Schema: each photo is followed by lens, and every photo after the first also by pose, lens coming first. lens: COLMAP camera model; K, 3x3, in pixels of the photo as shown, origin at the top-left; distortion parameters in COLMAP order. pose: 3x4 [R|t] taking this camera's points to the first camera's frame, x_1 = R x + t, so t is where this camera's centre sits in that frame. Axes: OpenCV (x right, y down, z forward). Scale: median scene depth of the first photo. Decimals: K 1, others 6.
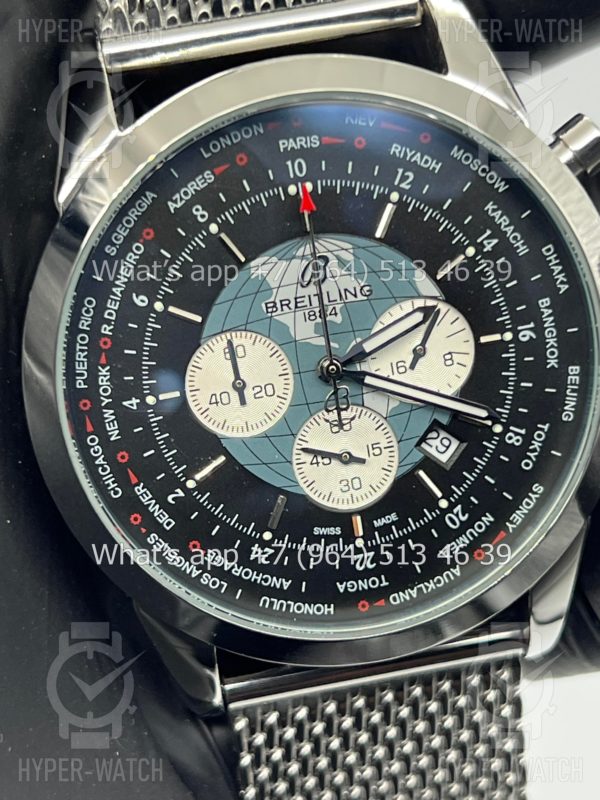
lens RADIAL K [[1932.2, 0, 295.0], [0, 1932.2, 407.6], [0, 0, 1]] dist [0.178603, 0.000000]
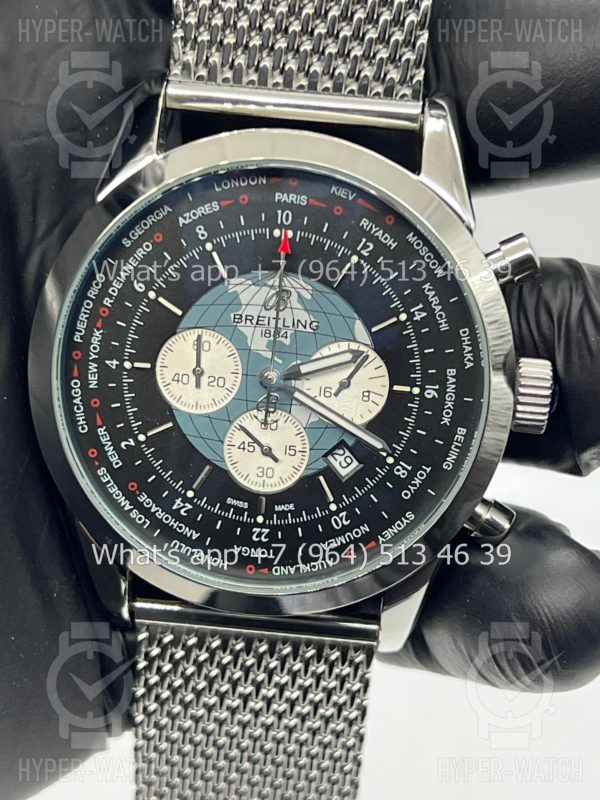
lens RADIAL K [[1932.2, 0, 312.1], [0, 1932.2, 400.1], [0, 0, 1]] dist [0.178603, 0.000000]
pose [[0.959462, 0.262383, -0.102896, 0.176162], [-0.263598, 0.964631, 0.001844, -0.015709], [0.099740, 0.025354, 0.994690, -0.244080]]
